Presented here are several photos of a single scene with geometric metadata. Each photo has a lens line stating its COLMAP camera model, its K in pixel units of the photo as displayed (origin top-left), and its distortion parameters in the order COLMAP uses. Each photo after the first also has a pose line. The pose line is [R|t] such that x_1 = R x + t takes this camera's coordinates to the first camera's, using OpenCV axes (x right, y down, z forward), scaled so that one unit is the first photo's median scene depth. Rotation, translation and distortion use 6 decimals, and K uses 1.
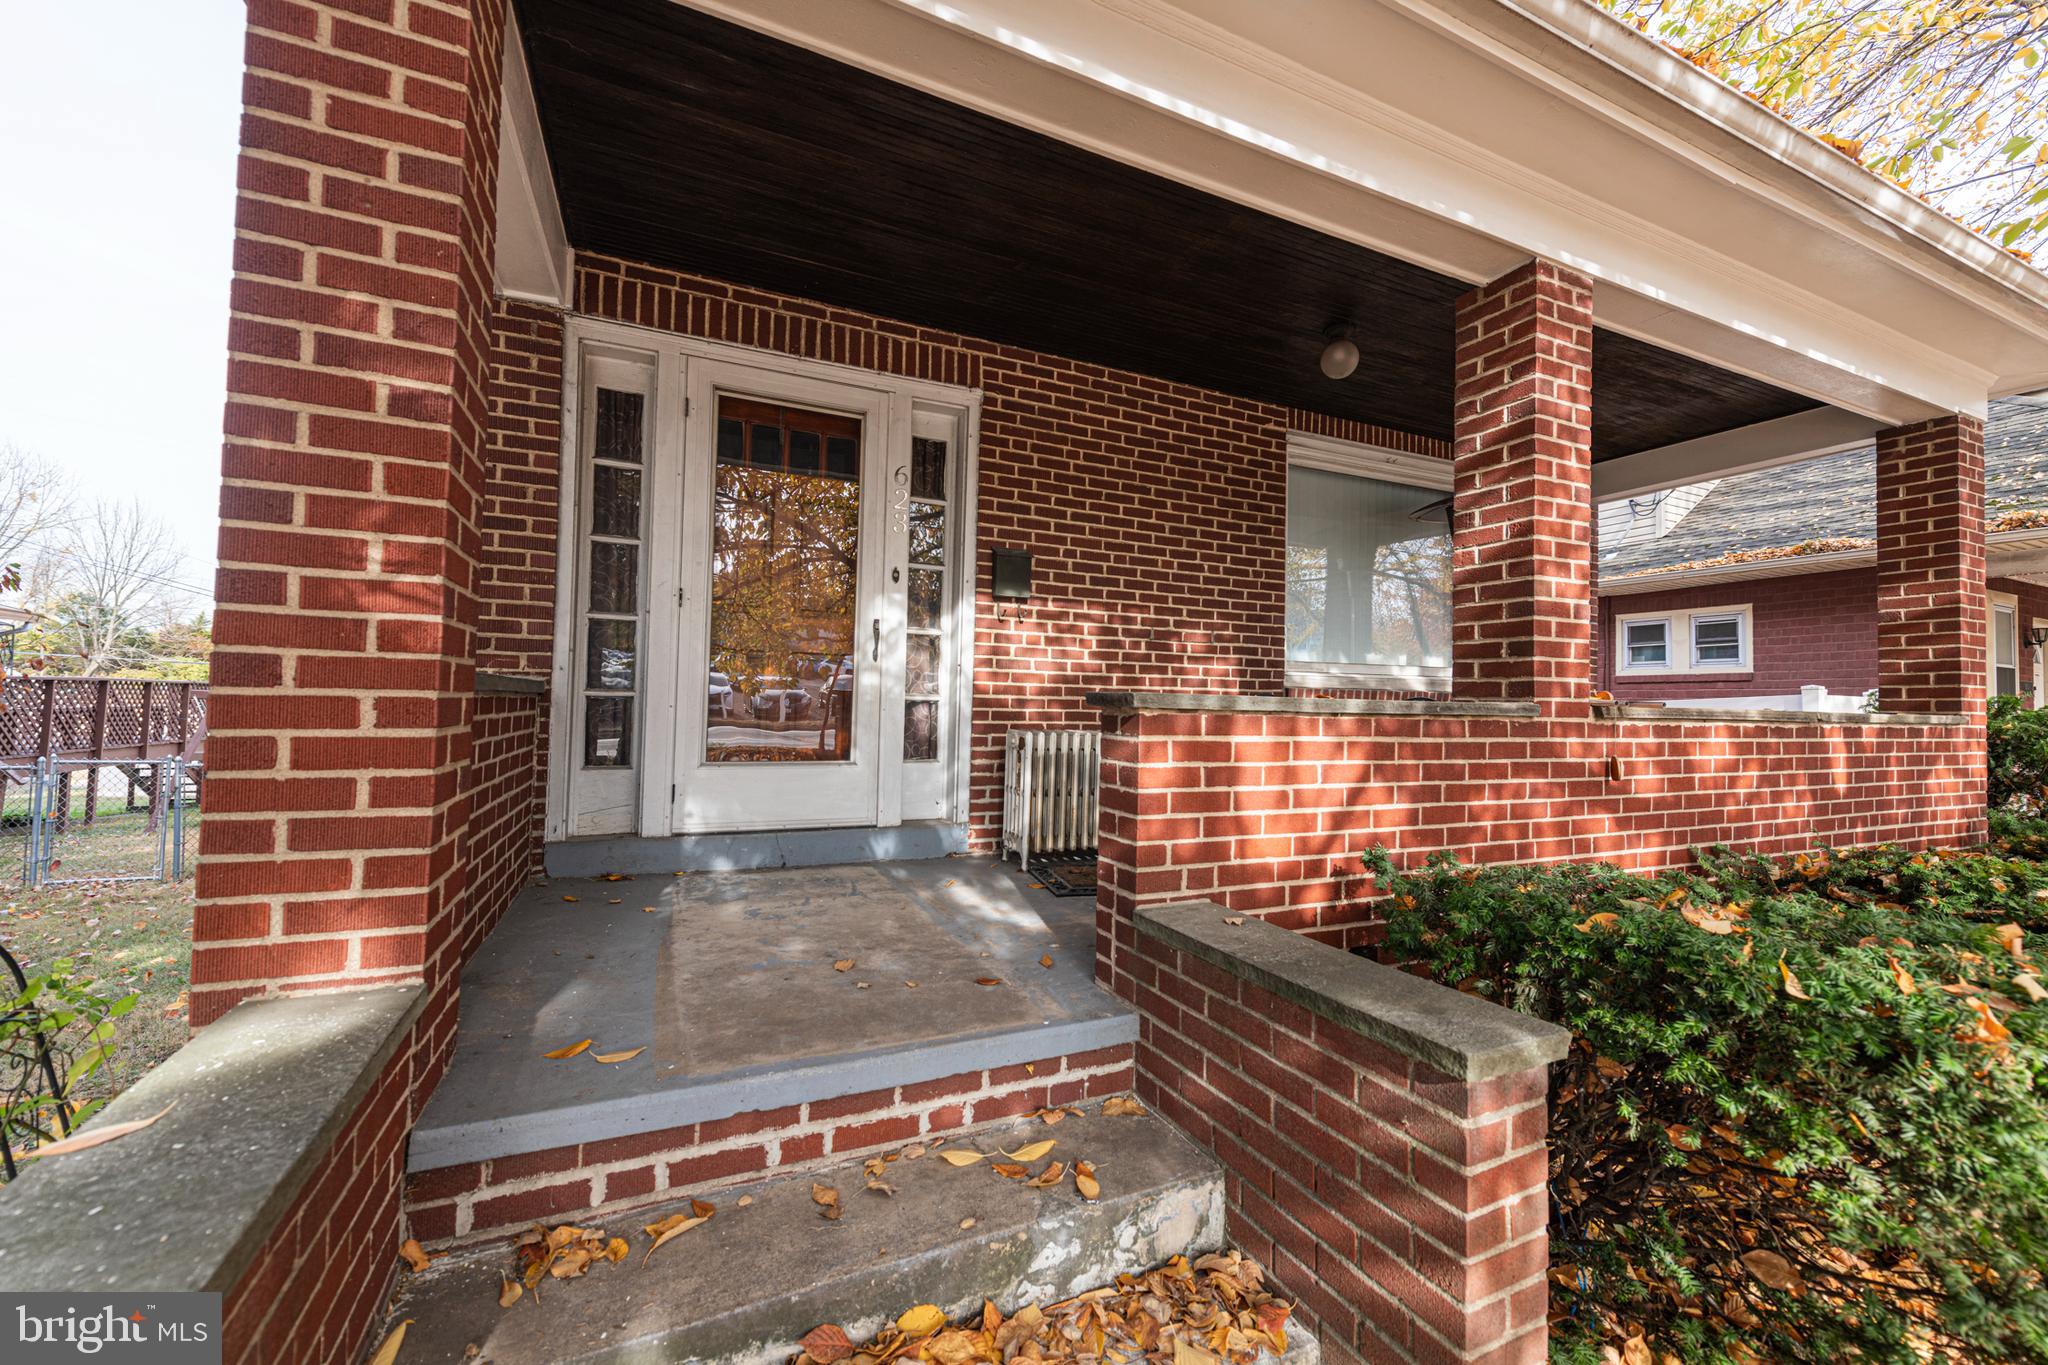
lens RADIAL K [[807.0, 0, 1013.0], [0, 807.0, 683.9], [0, 0, 1]] dist [0.001565, -0.000464]
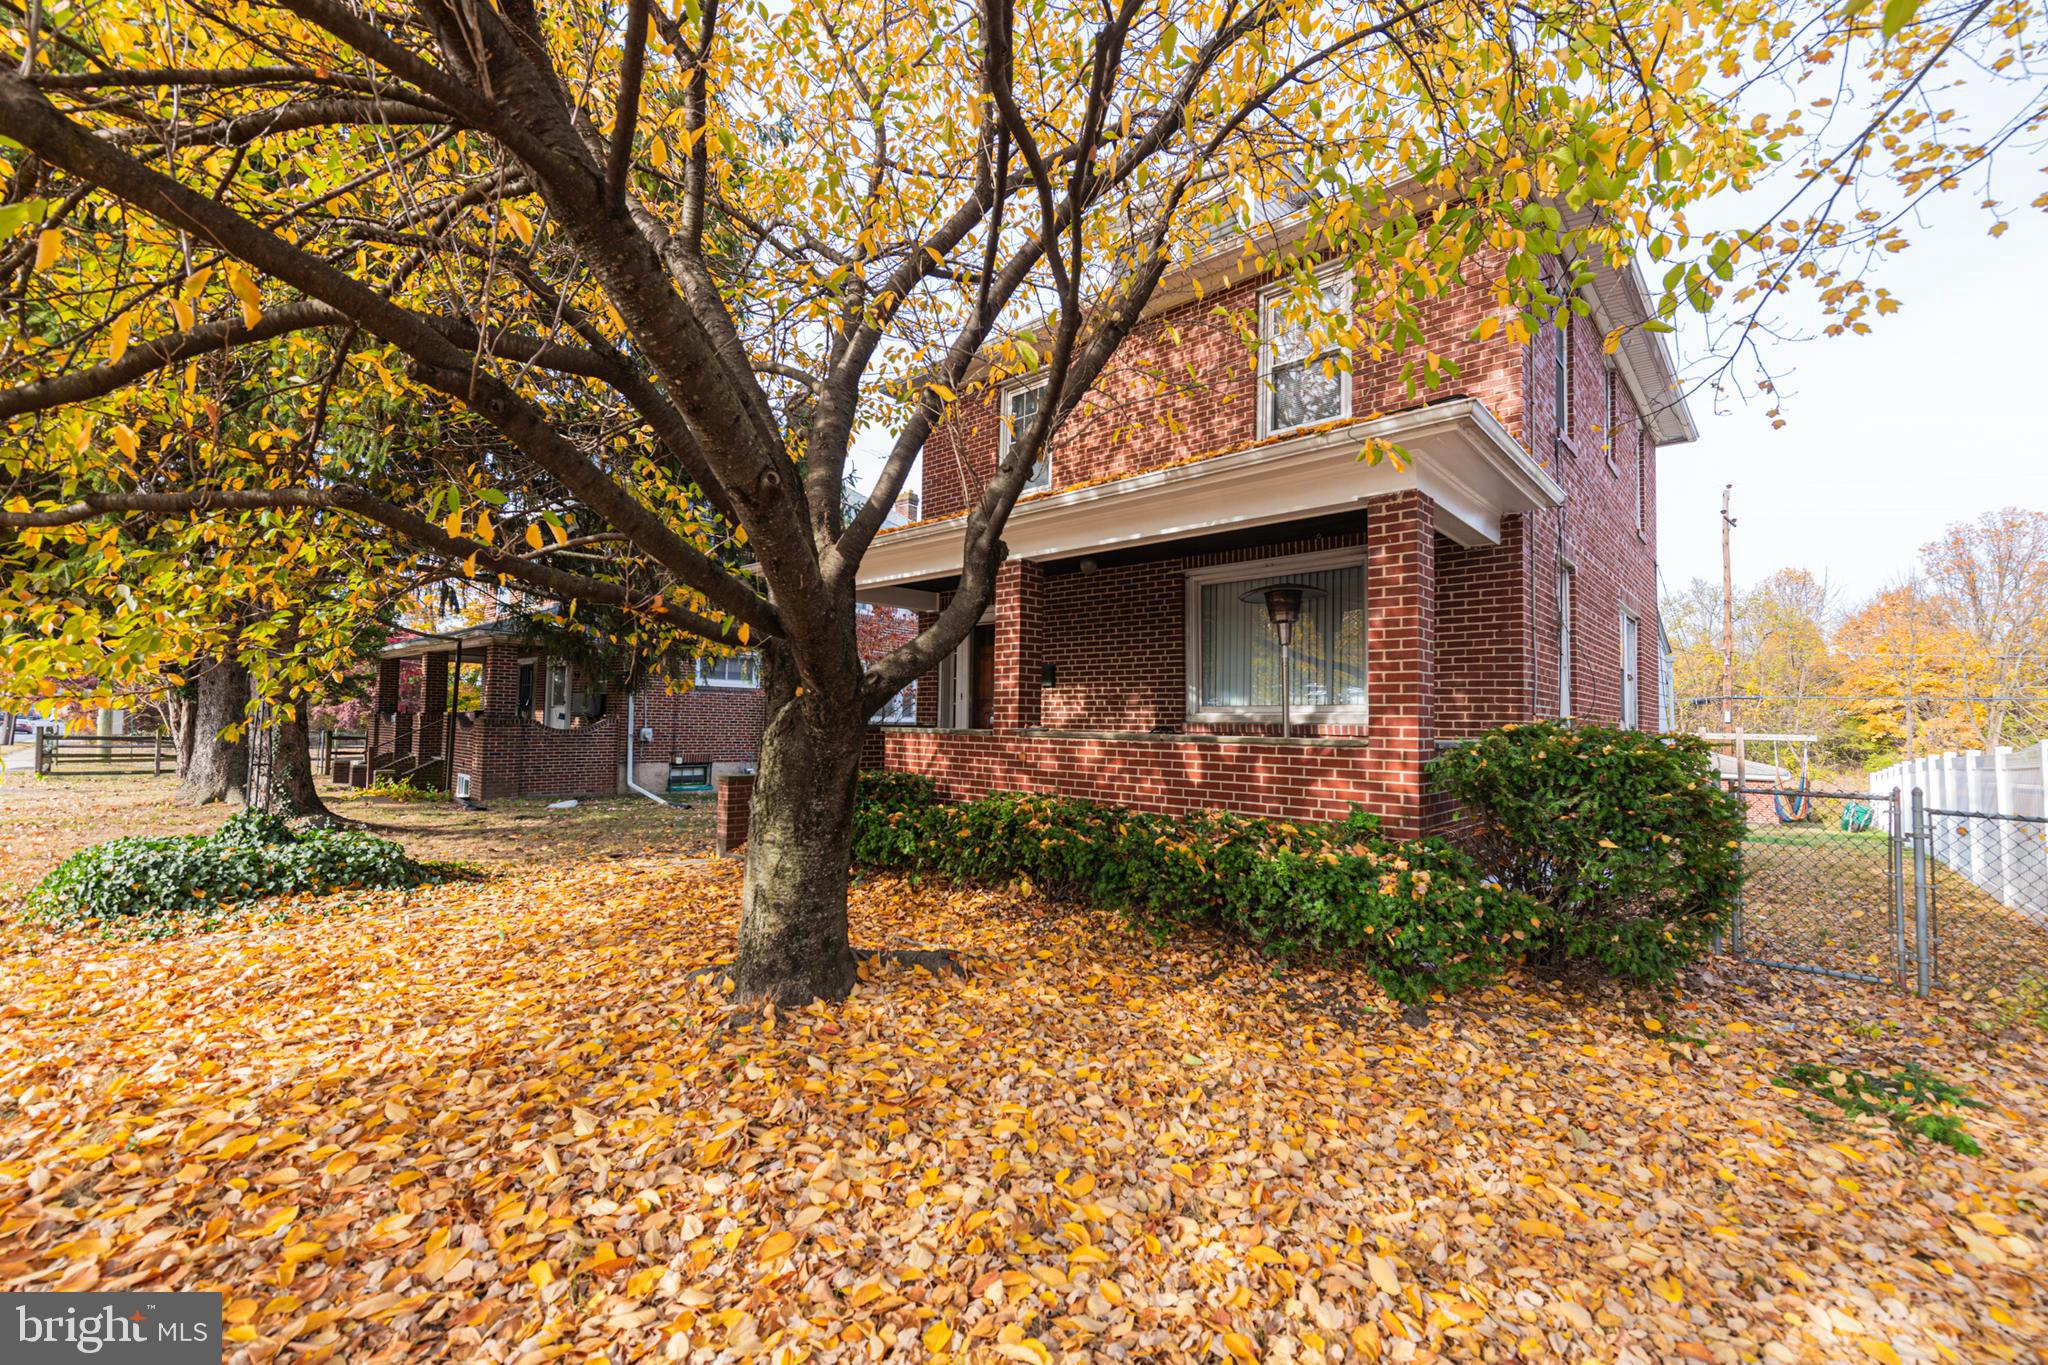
lens RADIAL K [[807.0, 0, 1013.0], [0, 807.0, 683.9], [0, 0, 1]] dist [0.001565, -0.000464]
pose [[0.387365, -0.056350, -0.920203, 2.525169], [0.015432, 0.998387, -0.054642, 0.015287], [0.921797, 0.006966, 0.387609, 0.016487]]
